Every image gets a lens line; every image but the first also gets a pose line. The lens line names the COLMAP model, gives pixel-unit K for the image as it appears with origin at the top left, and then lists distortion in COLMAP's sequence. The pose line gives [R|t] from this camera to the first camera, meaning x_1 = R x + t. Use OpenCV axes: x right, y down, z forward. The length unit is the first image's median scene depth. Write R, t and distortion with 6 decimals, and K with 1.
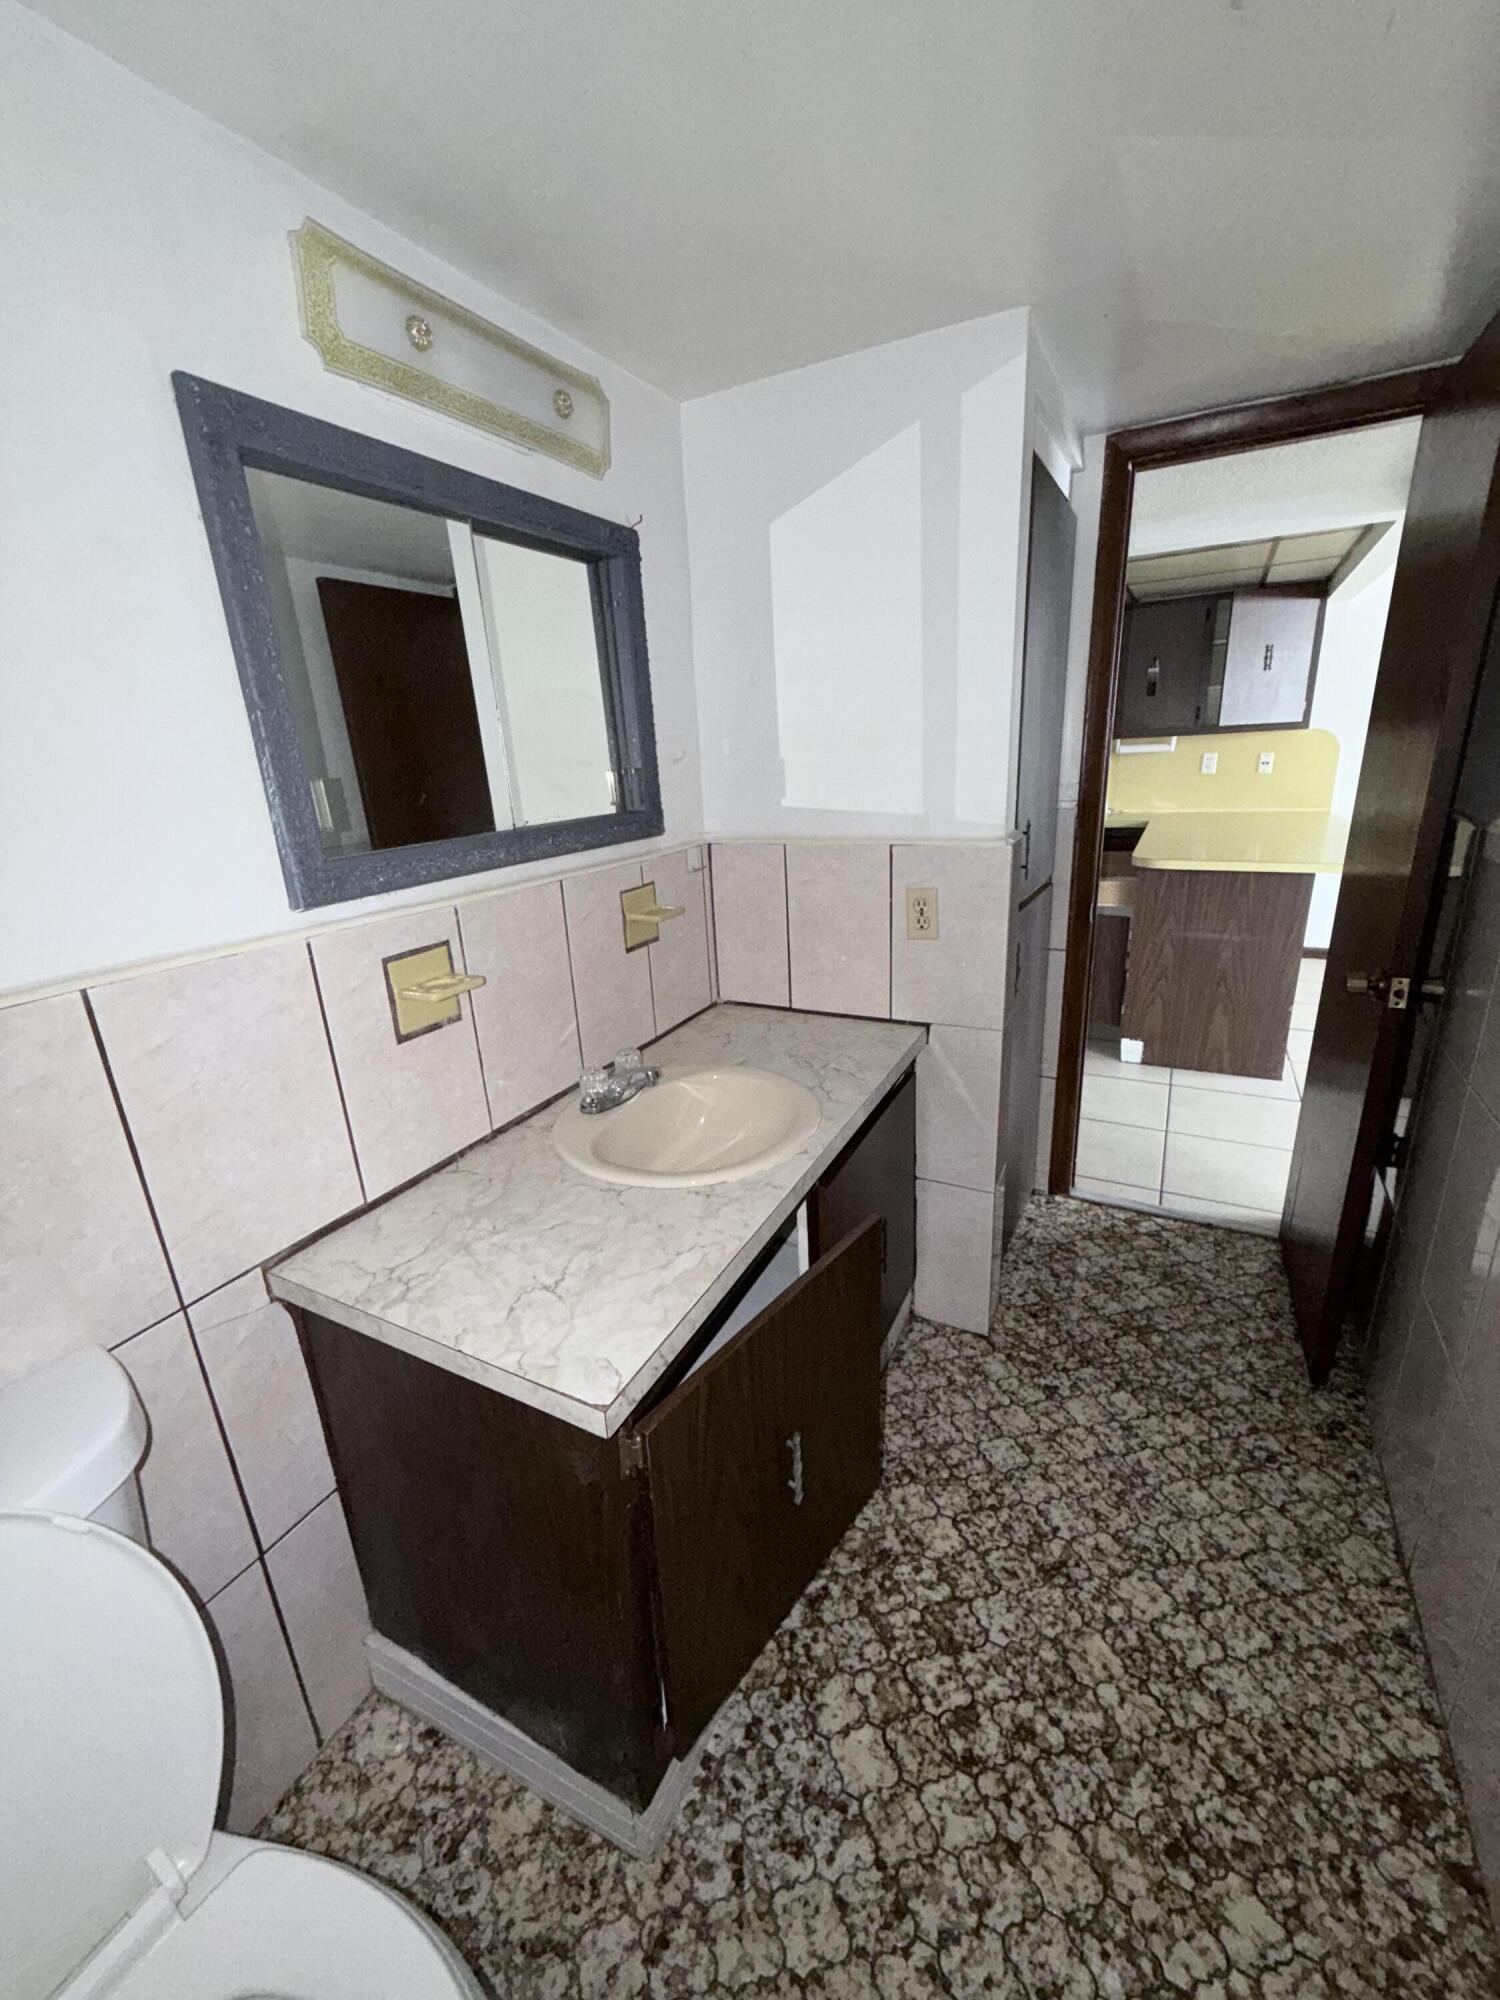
lens RADIAL K [[795.6, 0, 750.0], [0, 795.6, 1000.0], [0, 0, 1]] dist [-0.003248, 0.000157]
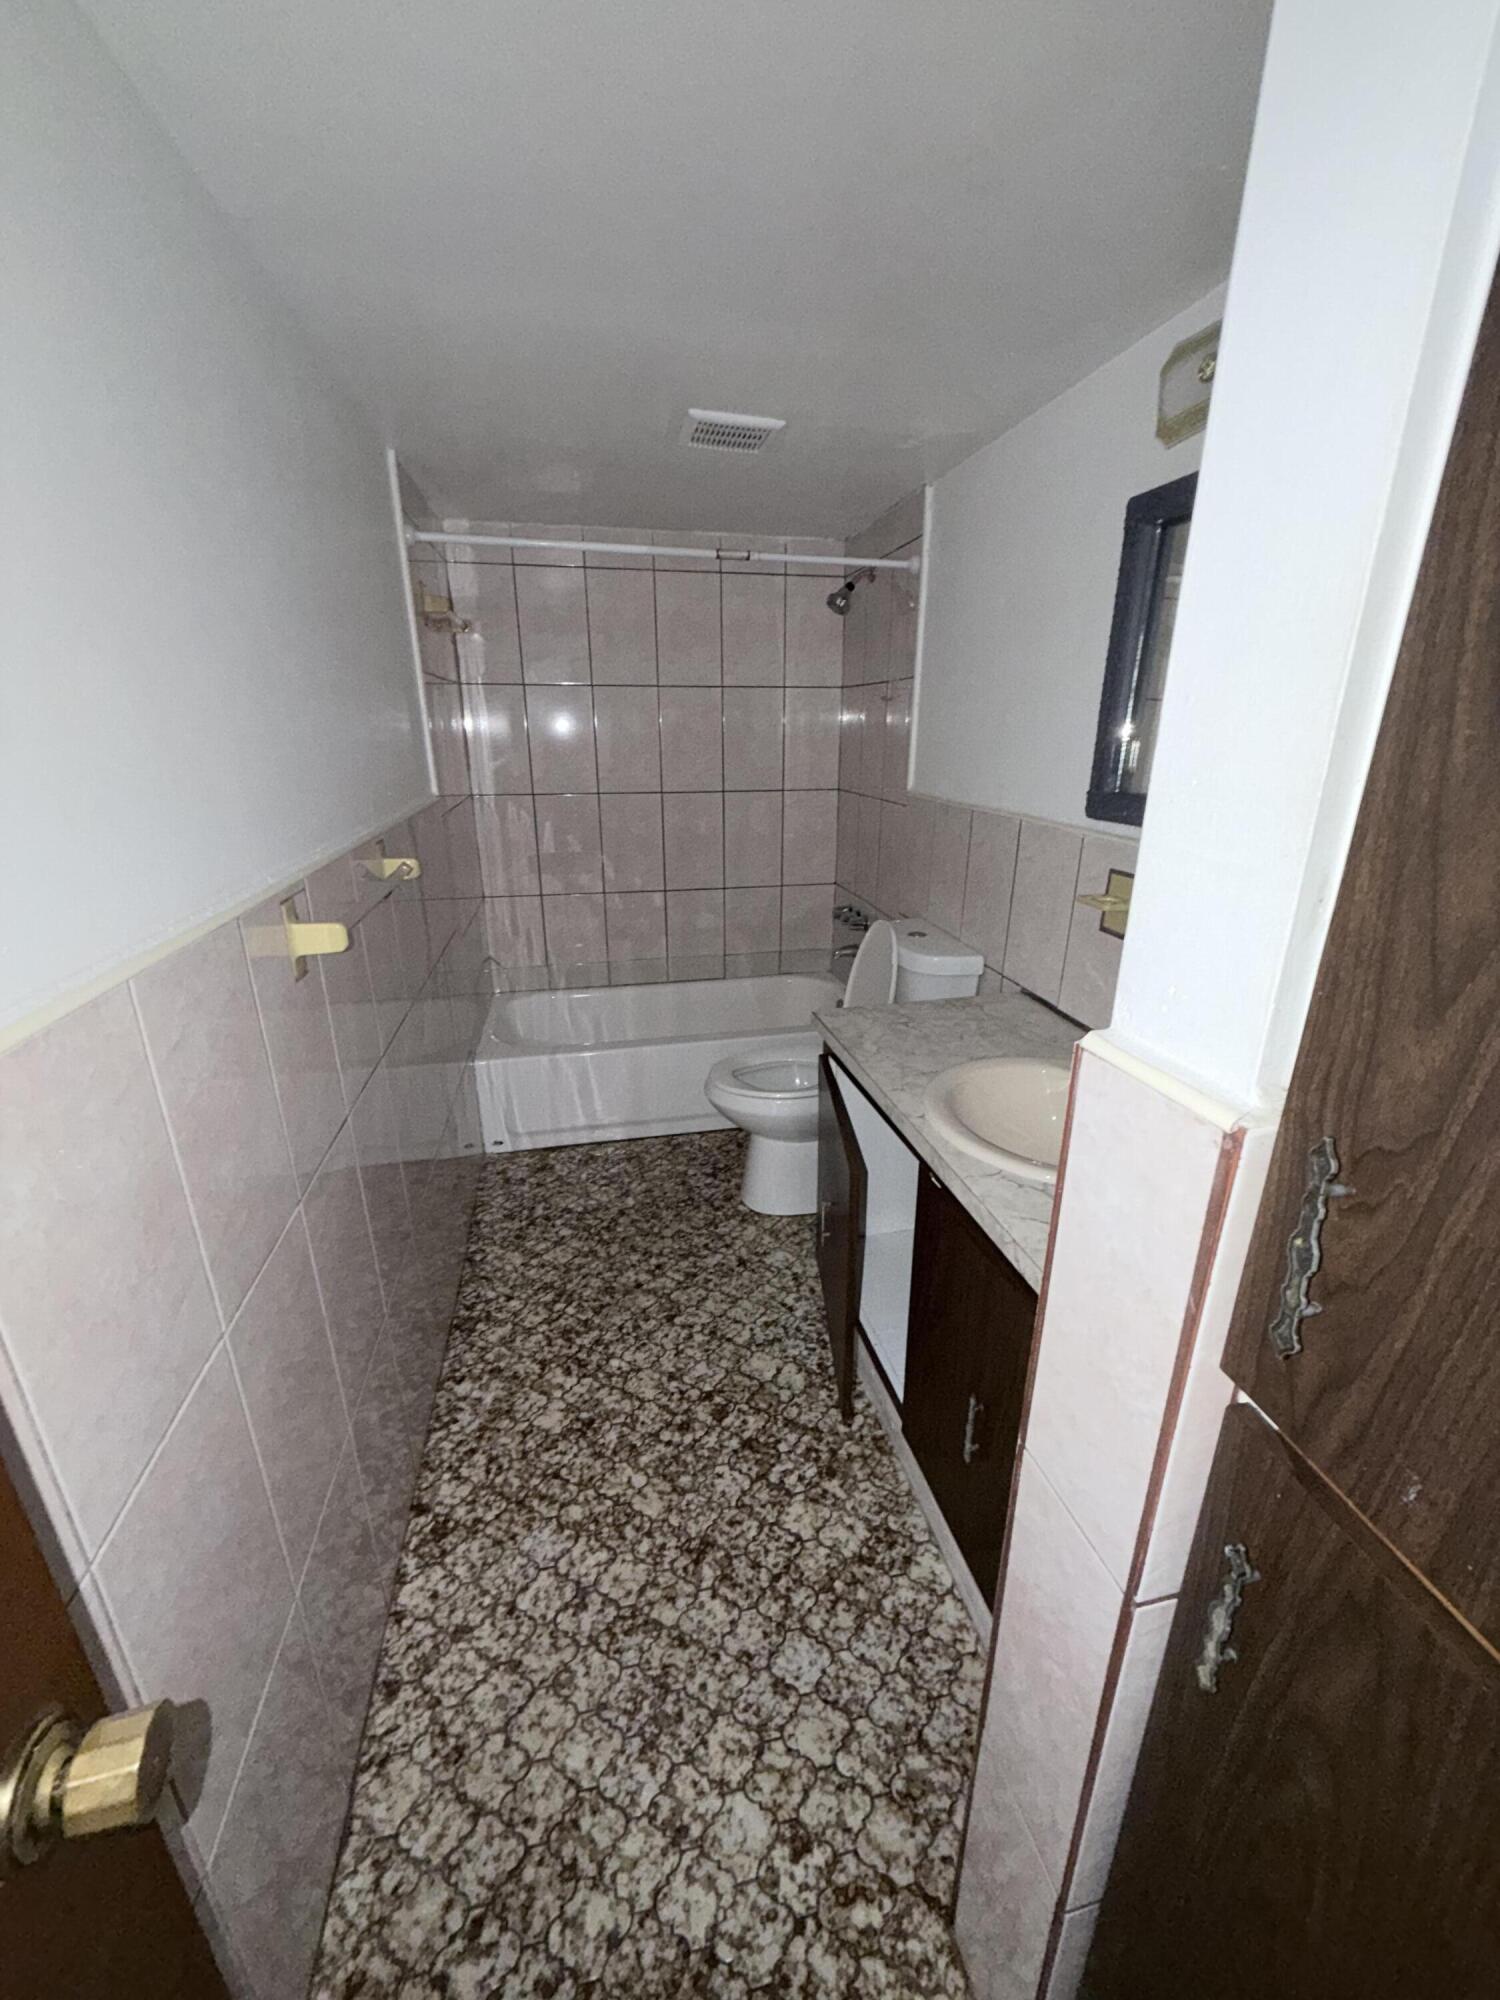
lens RADIAL K [[795.6, 0, 750.0], [0, 795.6, 1000.0], [0, 0, 1]] dist [-0.003248, 0.000157]
pose [[-0.766216, 0.258086, -0.588477, 0.795355], [-0.154309, 0.815100, 0.558391, -0.475502], [0.623780, 0.518655, -0.584718, 1.331945]]
